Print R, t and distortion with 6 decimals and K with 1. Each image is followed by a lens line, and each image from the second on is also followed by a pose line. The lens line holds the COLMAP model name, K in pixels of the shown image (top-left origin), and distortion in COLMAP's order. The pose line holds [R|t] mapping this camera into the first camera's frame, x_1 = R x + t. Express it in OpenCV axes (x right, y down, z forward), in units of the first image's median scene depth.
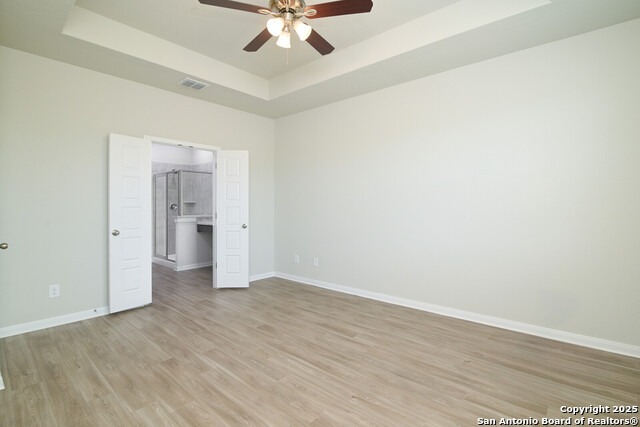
lens RADIAL K [[293.8, 0, 322.3], [0, 293.8, 209.0], [0, 0, 1]] dist [-0.014288, 0.002402]
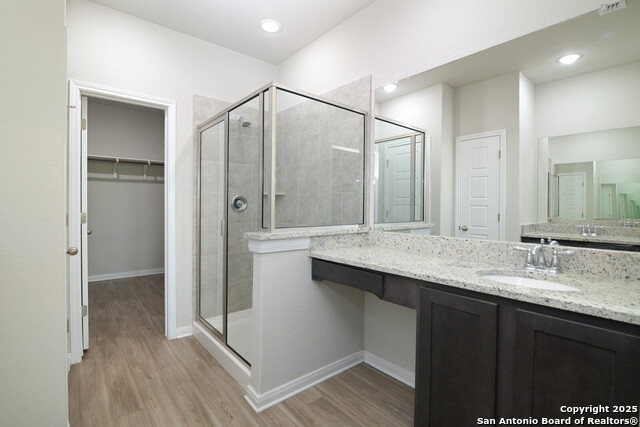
lens RADIAL K [[293.8, 0, 319.5], [0, 293.8, 209.3], [0, 0, 1]] dist [-0.014288, 0.002402]
pose [[0.985932, 0.014113, -0.166547, -0.500336], [-0.011958, 0.999831, 0.013940, -0.009212], [0.166716, -0.011752, 0.985935, 0.925989]]
